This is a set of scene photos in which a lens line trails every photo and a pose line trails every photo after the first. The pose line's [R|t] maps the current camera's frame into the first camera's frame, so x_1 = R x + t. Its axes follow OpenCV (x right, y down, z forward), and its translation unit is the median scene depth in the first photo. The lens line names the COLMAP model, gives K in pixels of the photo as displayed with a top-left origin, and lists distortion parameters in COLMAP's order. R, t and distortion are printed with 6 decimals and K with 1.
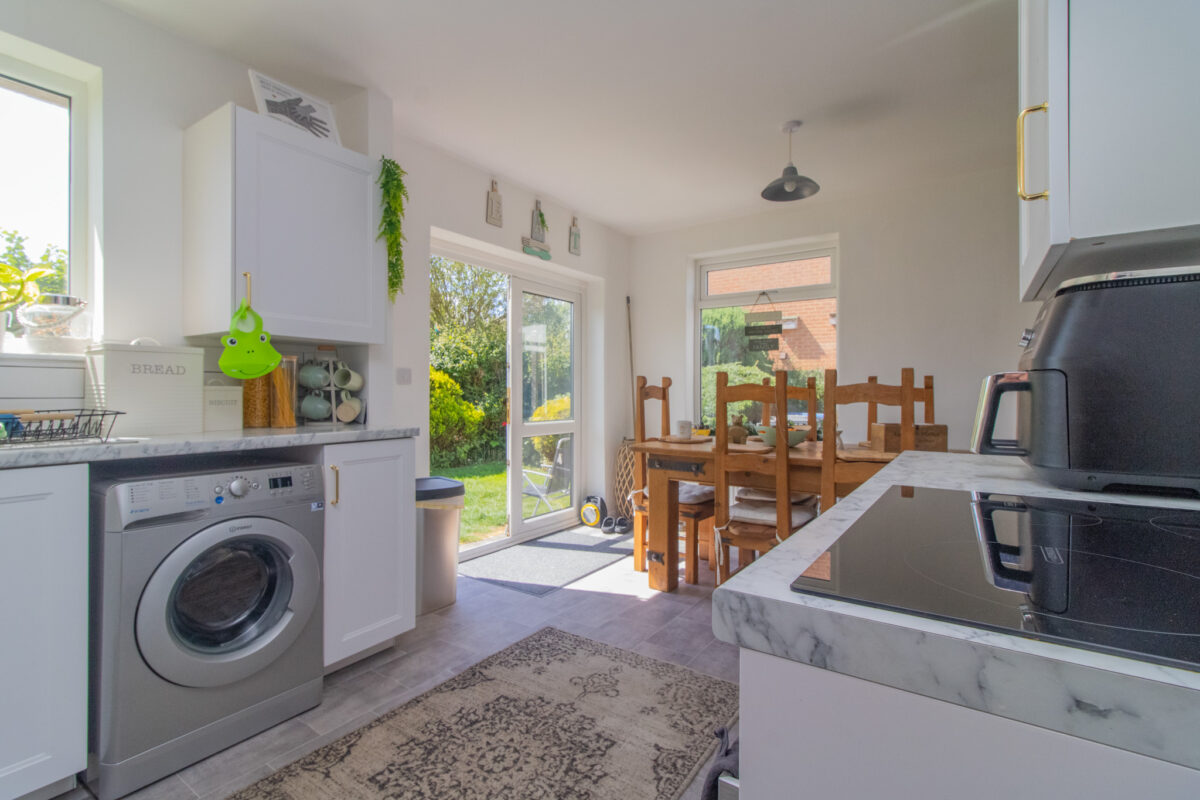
lens RADIAL K [[558.7, 0, 599.6], [0, 558.7, 396.3], [0, 0, 1]] dist [0.004955, -0.000089]
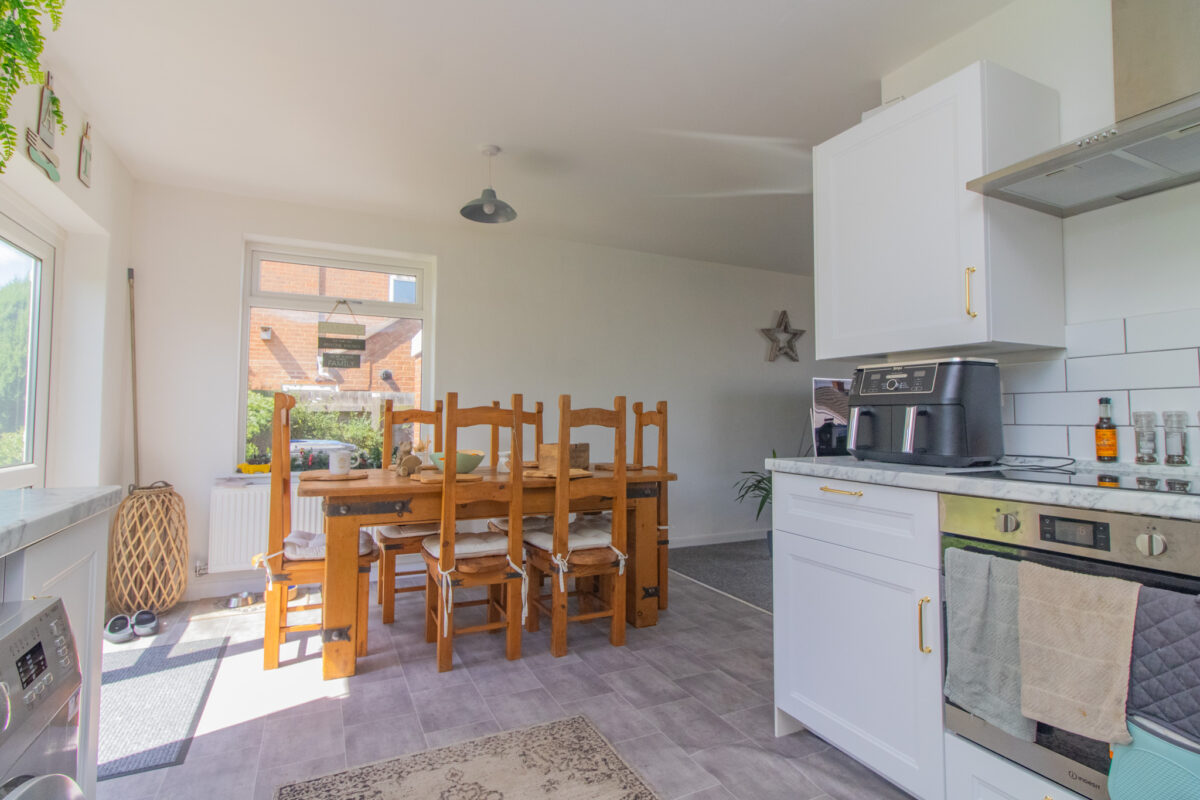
lens RADIAL K [[586.1, 0, 603.5], [0, 586.1, 398.7], [0, 0, 1]] dist [0.013531, 0.000381]
pose [[0.503851, 0.023835, 0.863462, -0.558788], [0.005334, 0.999514, -0.030703, -0.006153], [-0.863774, 0.020075, 0.503479, 0.382174]]
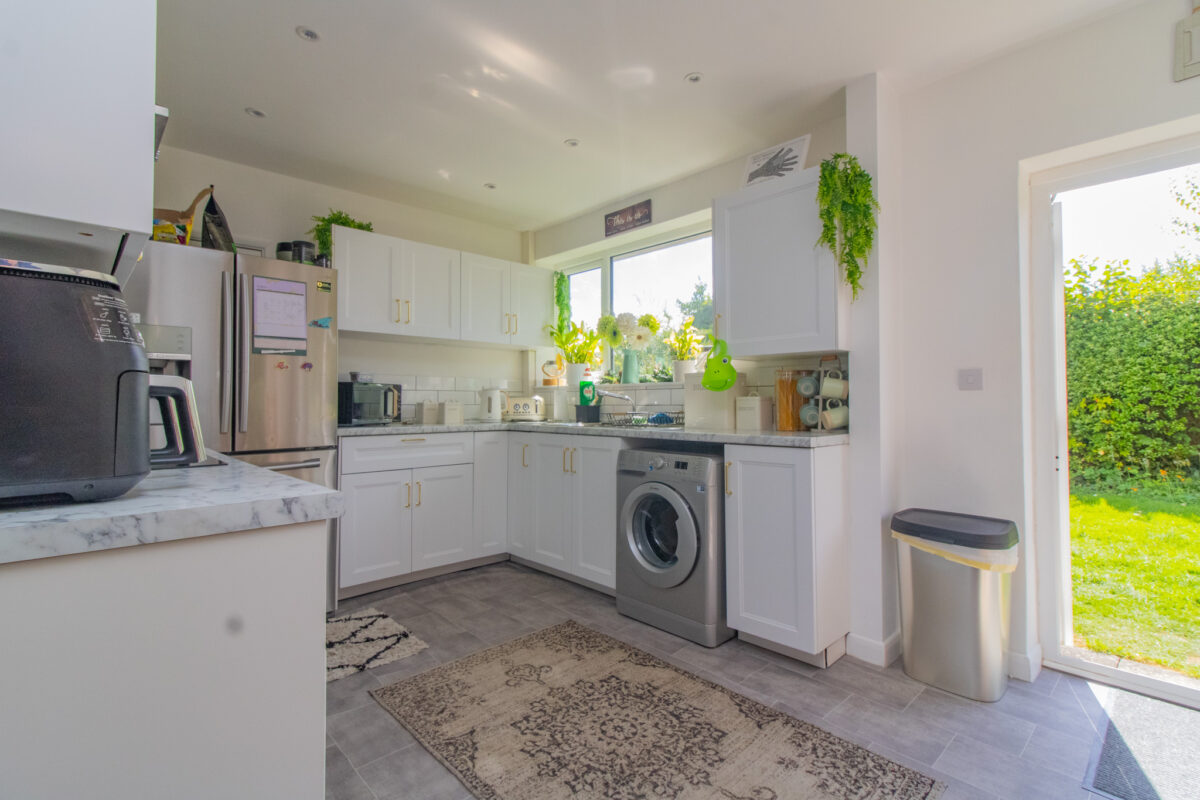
lens RADIAL K [[558.7, 0, 596.7], [0, 558.7, 393.2], [0, 0, 1]] dist [0.004955, -0.000089]
pose [[-0.222595, -0.017352, -0.974757, 0.679597], [-0.001542, 0.999847, -0.017446, -0.001978], [0.974910, -0.002380, -0.222588, 0.881955]]
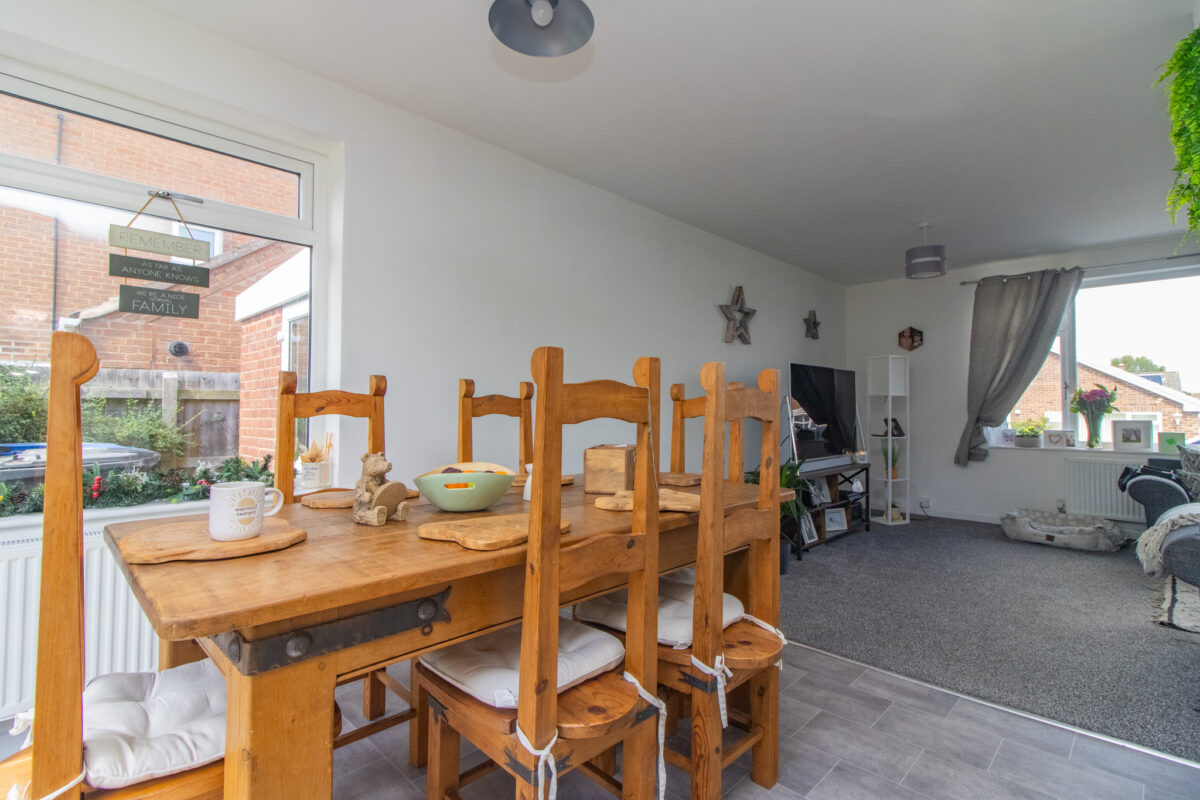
lens RADIAL K [[558.7, 0, 598.8], [0, 558.7, 396.6], [0, 0, 1]] dist [0.004955, -0.000089]
pose [[0.187494, 0.016099, 0.982134, -0.203661], [0.005143, 0.999836, -0.017371, -0.003376], [-0.982252, 0.008308, 0.187380, 1.066402]]
